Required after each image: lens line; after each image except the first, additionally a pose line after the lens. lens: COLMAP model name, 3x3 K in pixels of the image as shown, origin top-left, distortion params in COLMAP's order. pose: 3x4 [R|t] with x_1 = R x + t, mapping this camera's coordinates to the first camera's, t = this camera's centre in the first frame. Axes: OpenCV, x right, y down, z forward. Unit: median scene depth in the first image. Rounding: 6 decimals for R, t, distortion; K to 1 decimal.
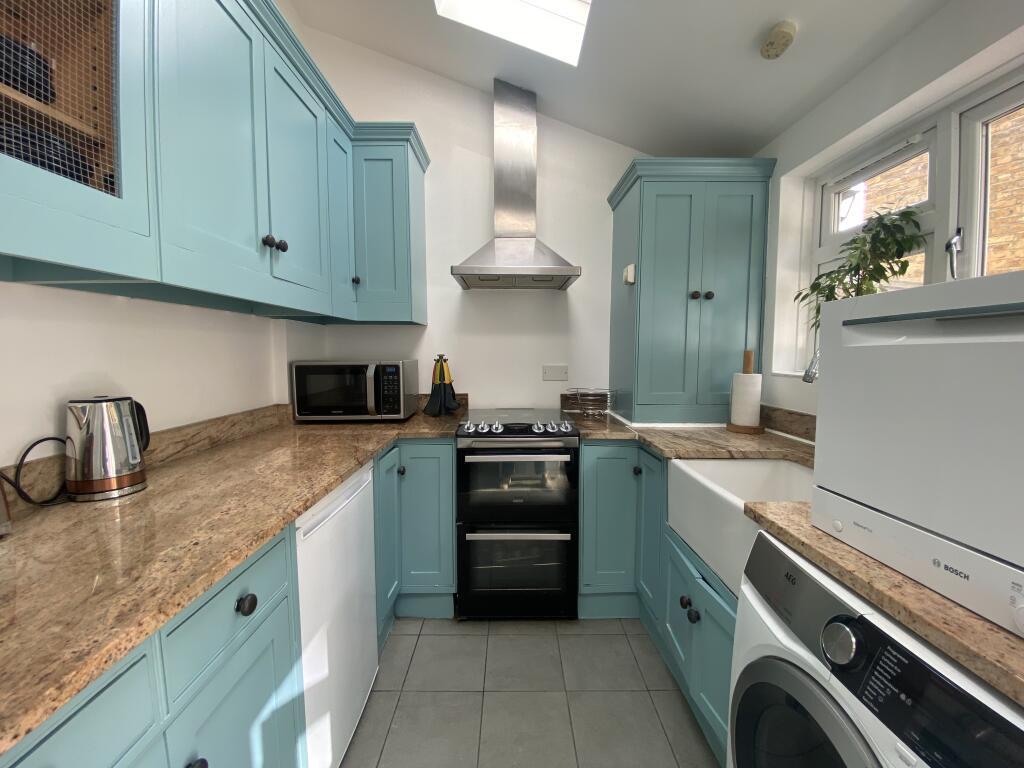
lens RADIAL K [[410.0, 0, 510.6], [0, 410.0, 385.6], [0, 0, 1]] dist [0.044384, -0.035775]
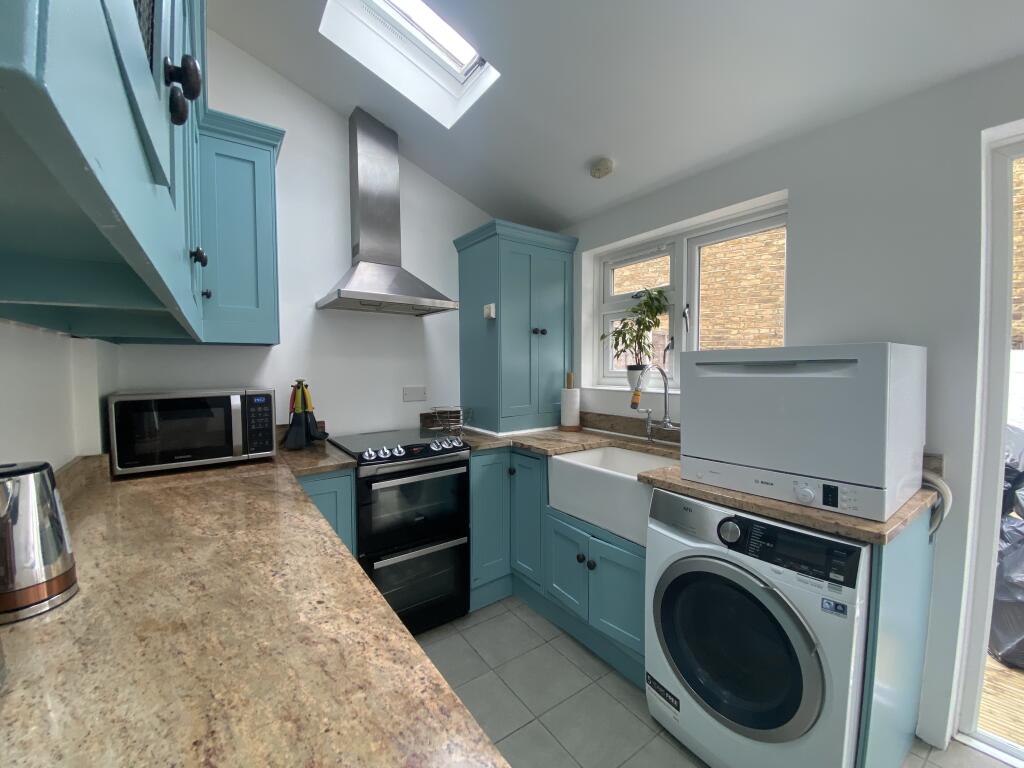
lens RADIAL K [[410.0, 0, 510.6], [0, 410.0, 385.6], [0, 0, 1]] dist [0.044384, -0.035775]
pose [[0.819712, -0.034412, 0.571741, -0.387528], [0.053778, 0.998408, -0.017010, -0.027952], [-0.570245, 0.044690, 0.820258, -0.013684]]
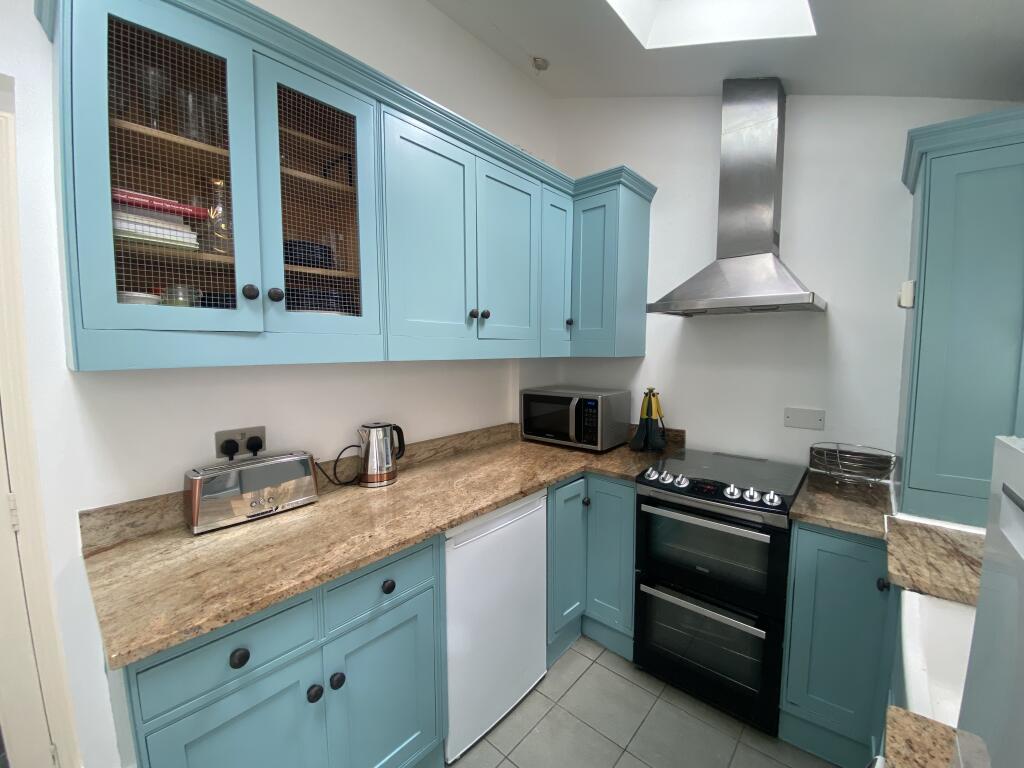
lens RADIAL K [[410.0, 0, 510.6], [0, 410.0, 385.6], [0, 0, 1]] dist [0.044384, -0.035775]
pose [[0.748036, 0.058489, -0.661076, 0.275159], [-0.053103, 0.998190, 0.028228, -0.112192], [0.661531, 0.013989, 0.749788, 0.065575]]
